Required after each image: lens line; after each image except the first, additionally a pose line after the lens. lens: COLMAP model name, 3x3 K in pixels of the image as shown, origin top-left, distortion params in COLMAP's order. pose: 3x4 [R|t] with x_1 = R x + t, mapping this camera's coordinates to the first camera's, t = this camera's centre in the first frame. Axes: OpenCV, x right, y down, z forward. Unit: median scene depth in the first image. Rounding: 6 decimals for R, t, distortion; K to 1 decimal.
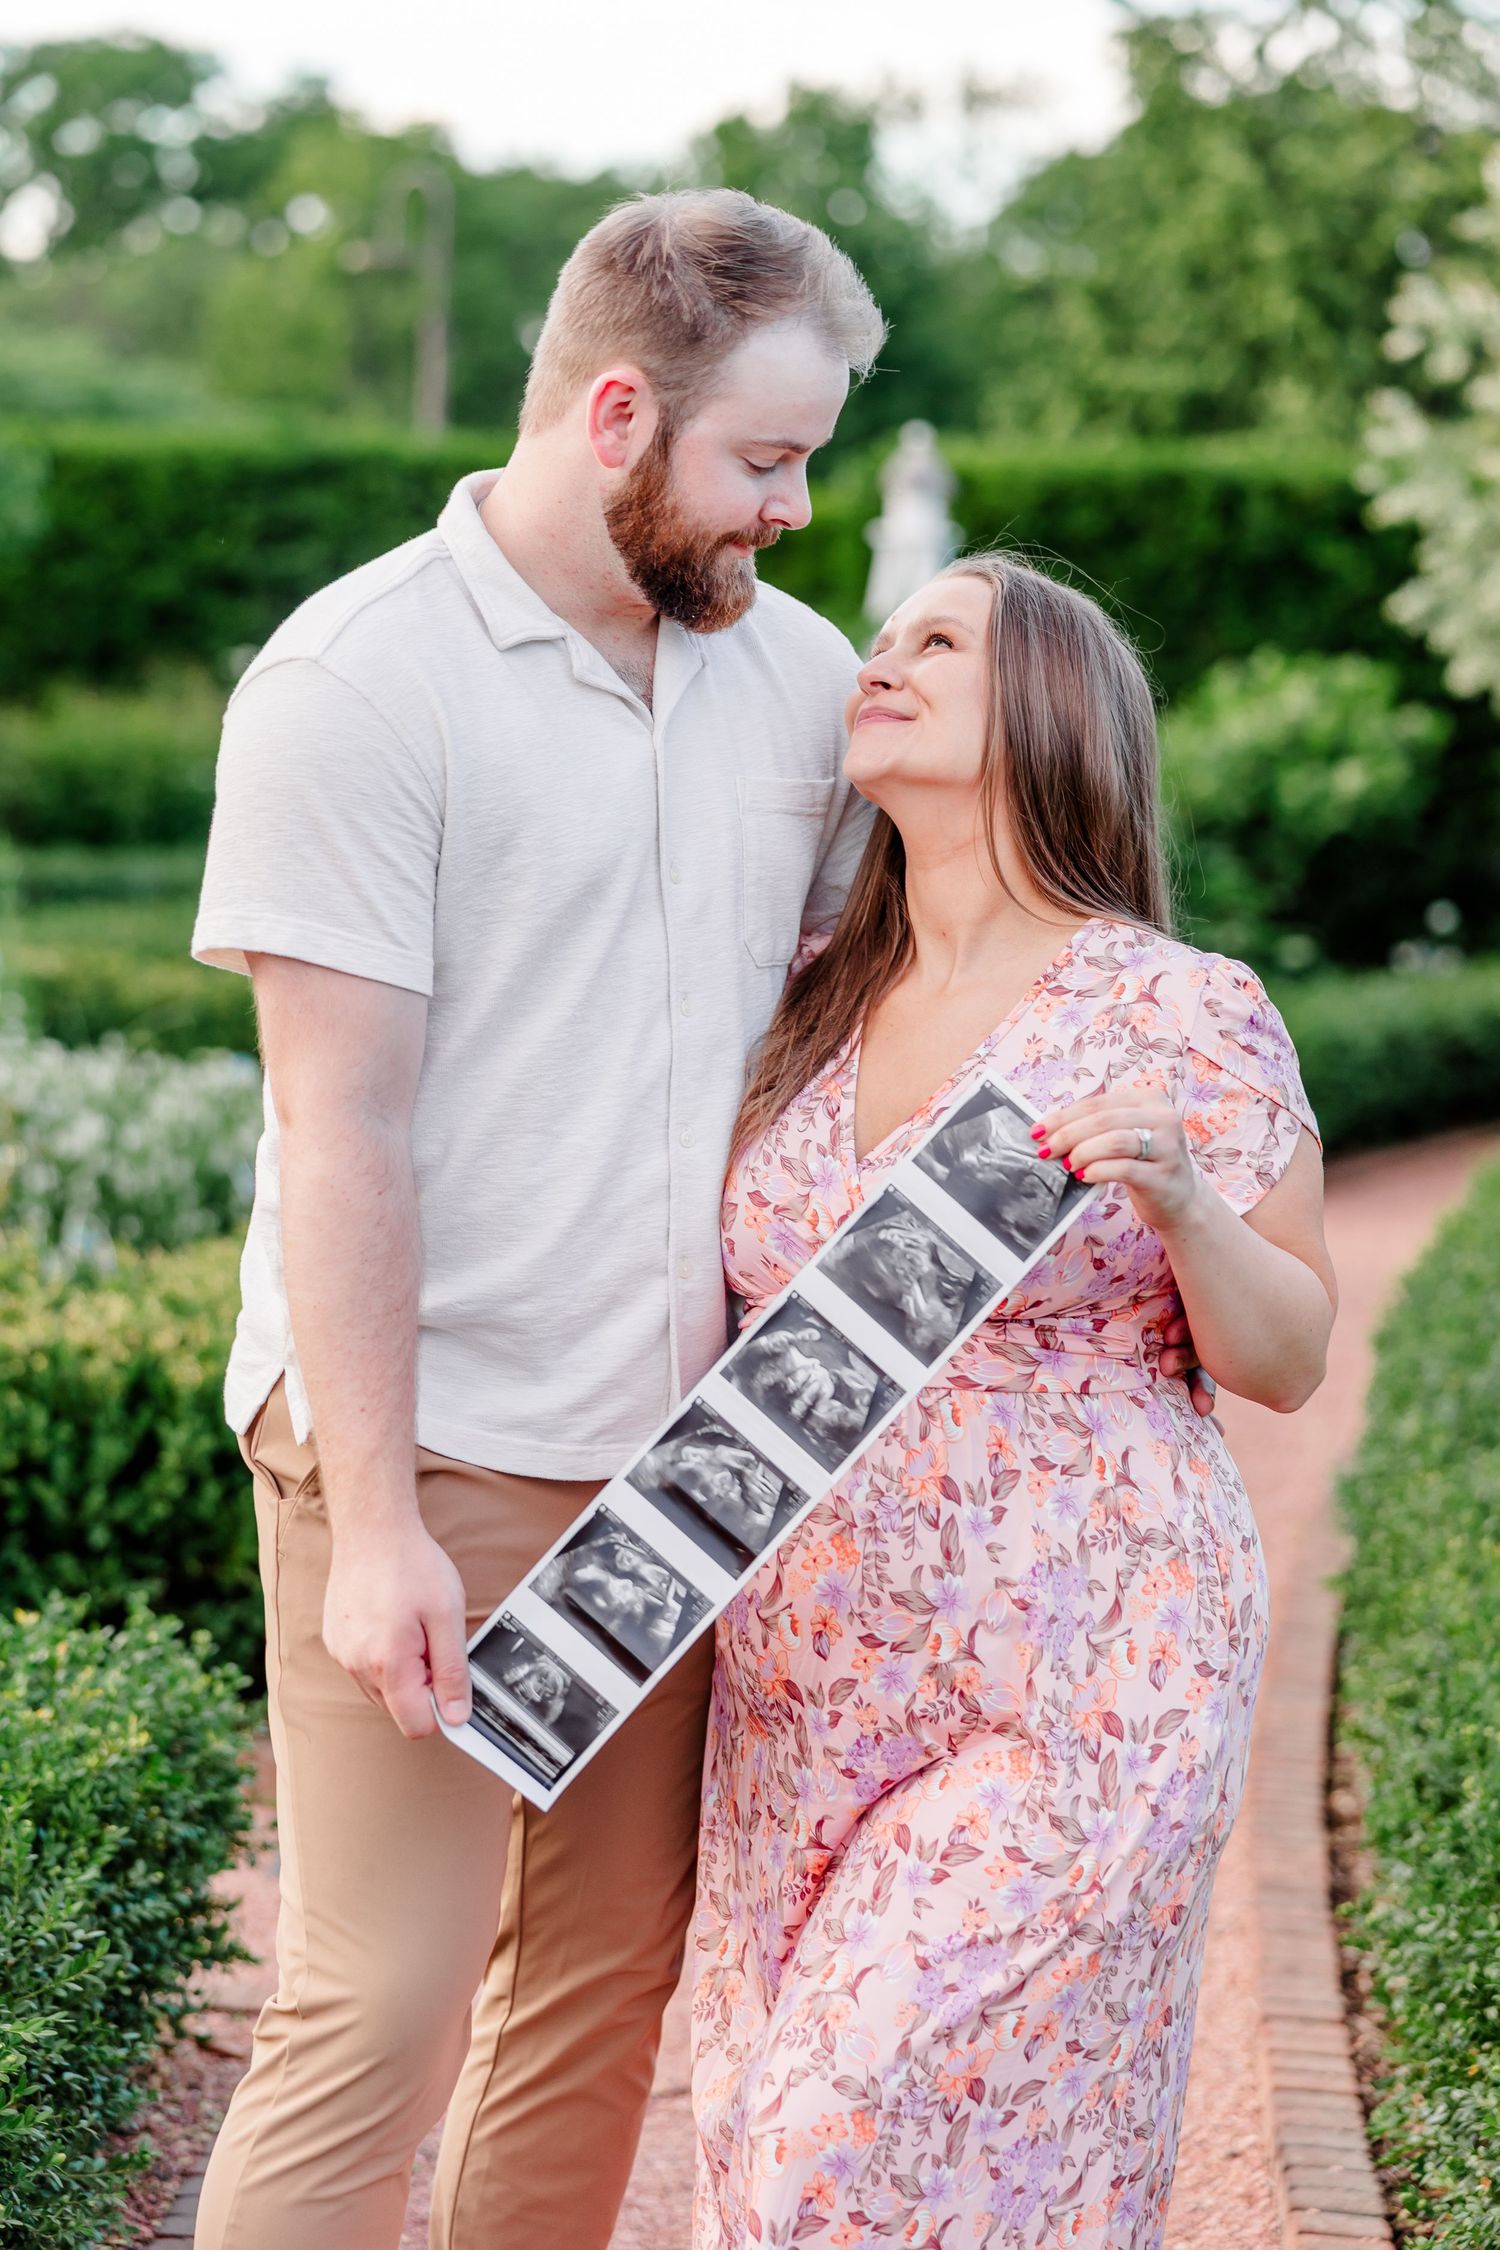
lens RADIAL K [[4327.1, 0, 750.0], [0, 4327.1, 1125.0], [0, 0, 1]] dist [-0.036399, 0.191734]
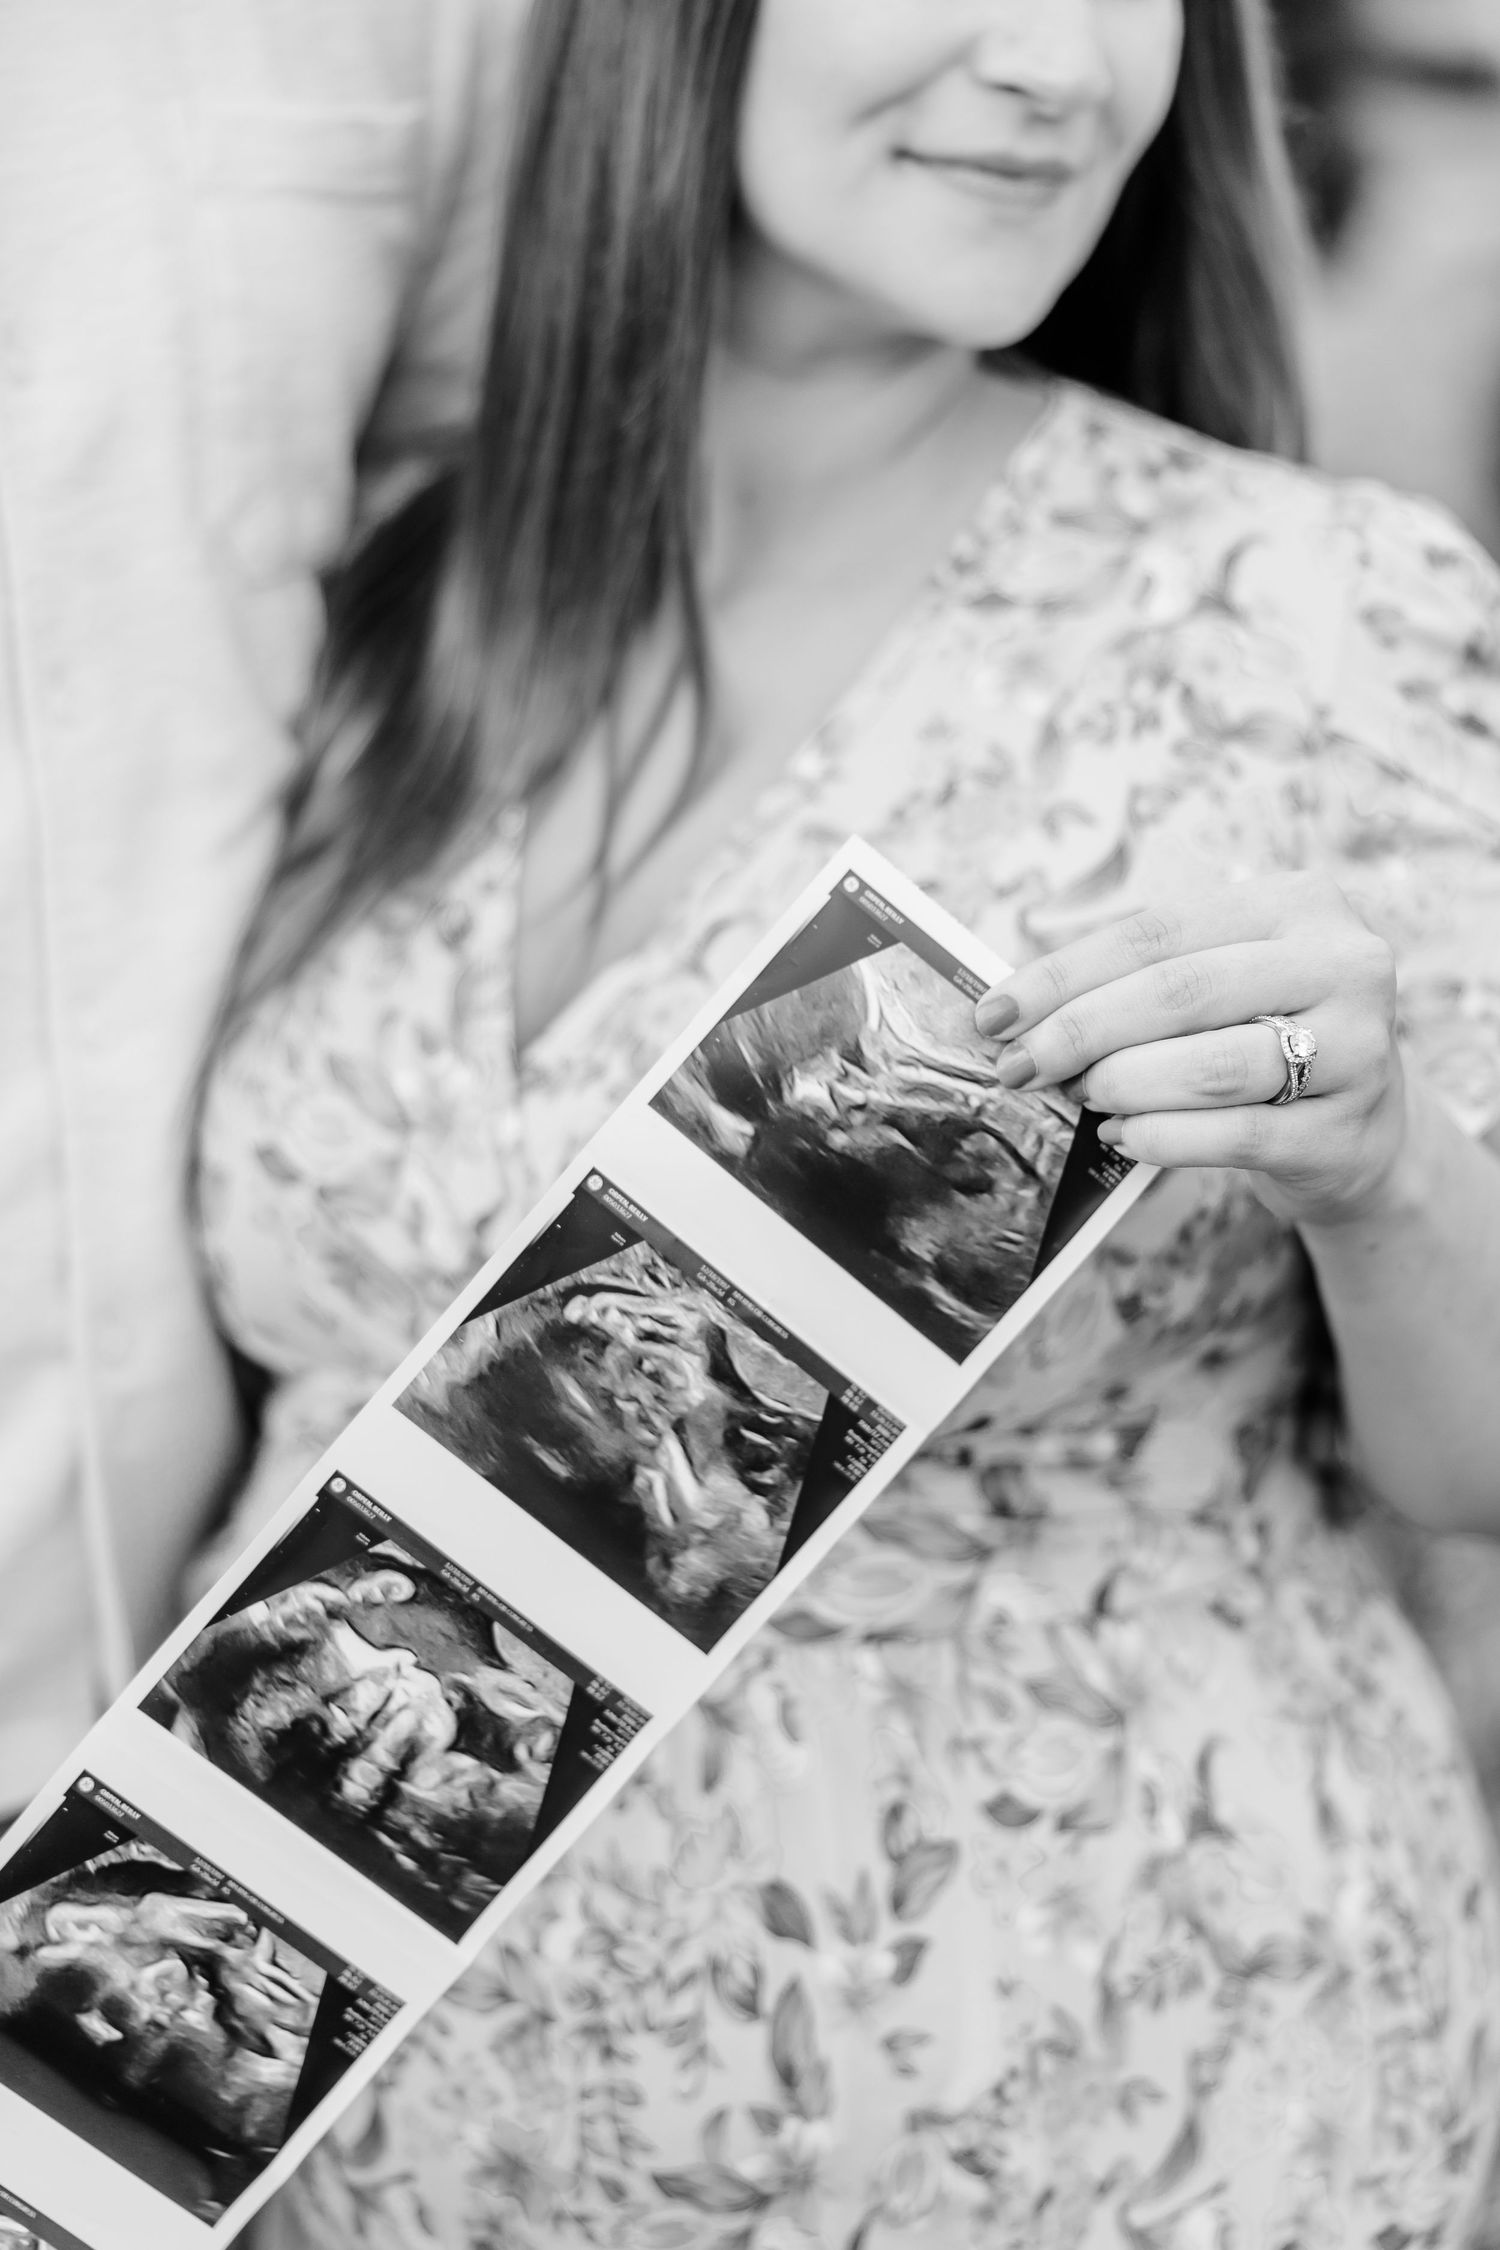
lens RADIAL K [[3394.6, 0, 557.1], [0, 3394.6, 1125.3], [0, 0, 1]] dist [0.152315, -0.498927]
pose [[0.999546, -0.028697, -0.009202, 0.032074], [0.029736, 0.988749, 0.146600, -0.032302], [0.004892, -0.146807, 0.989153, 0.715658]]
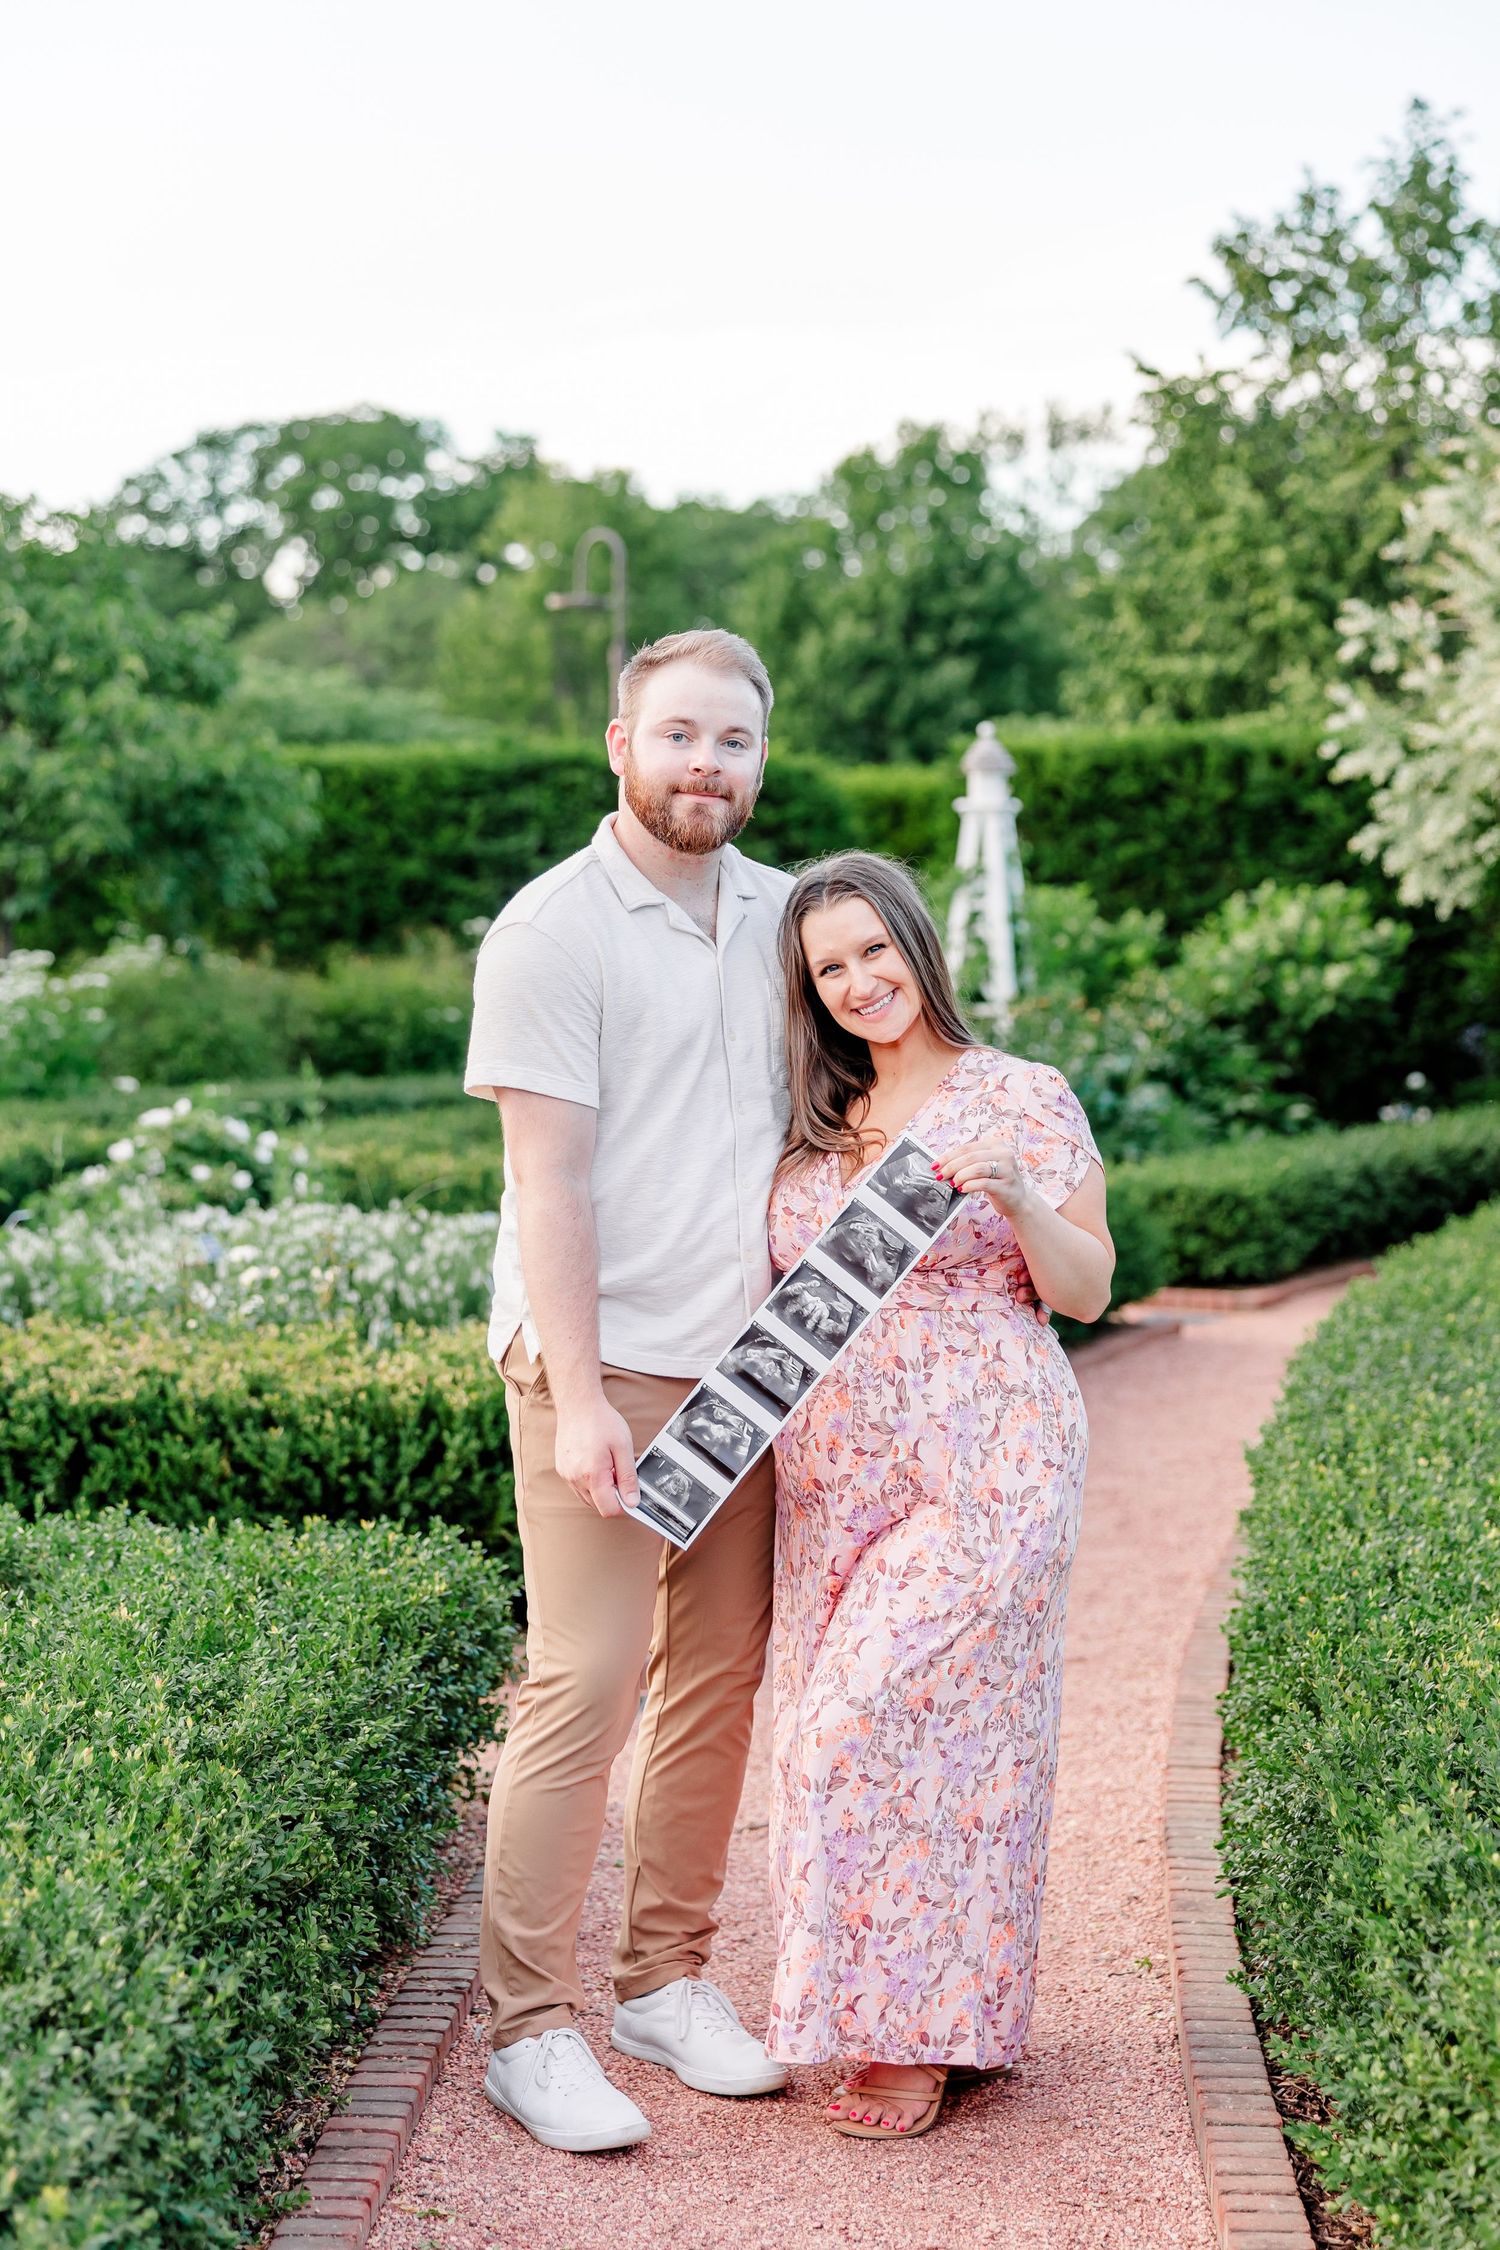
lens RADIAL K [[3750.4, 0, 755.5], [0, 3750.4, 1057.5], [0, 0, 1]] dist [0.422597, -0.021227]
pose [[0.998012, -0.051415, -0.036450, 0.051159], [0.049558, 0.997512, -0.050129, 0.031590], [0.038936, 0.048223, 0.998077, -0.571900]]
